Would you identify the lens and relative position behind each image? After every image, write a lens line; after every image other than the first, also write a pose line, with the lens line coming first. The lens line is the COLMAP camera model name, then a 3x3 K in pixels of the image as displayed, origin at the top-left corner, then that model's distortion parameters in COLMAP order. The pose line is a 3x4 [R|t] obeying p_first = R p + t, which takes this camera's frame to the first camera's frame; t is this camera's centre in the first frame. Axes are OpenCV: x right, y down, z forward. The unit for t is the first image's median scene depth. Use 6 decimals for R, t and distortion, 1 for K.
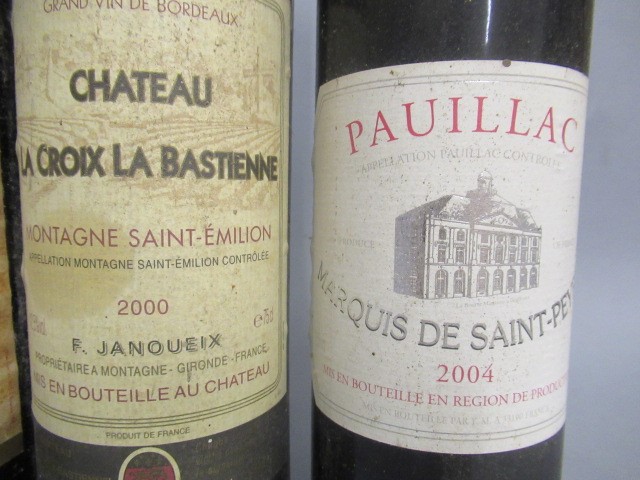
lens RADIAL K [[467.1, 0, 319.9], [0, 467.1, 237.3], [0, 0, 1]] dist [-0.014869, -0.010499]
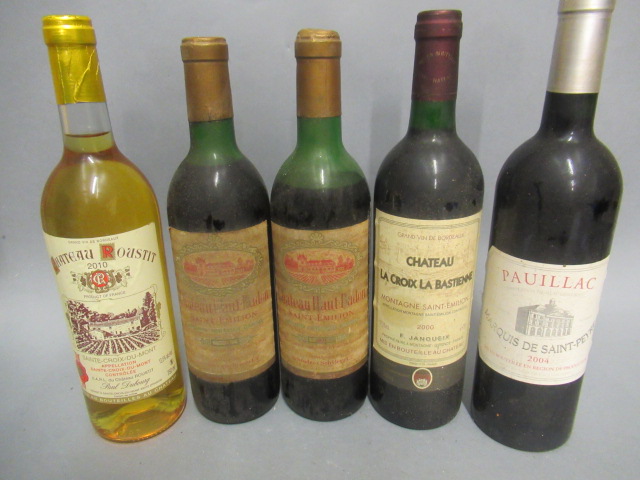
lens RADIAL K [[467.1, 0, 316.2], [0, 467.1, 241.0], [0, 0, 1]] dist [-0.014869, -0.010499]
pose [[0.961899, 0.056285, -0.267550, -0.286012], [0.017963, 0.963456, 0.267265, -1.221660], [0.272815, -0.261888, 0.925736, -1.866521]]
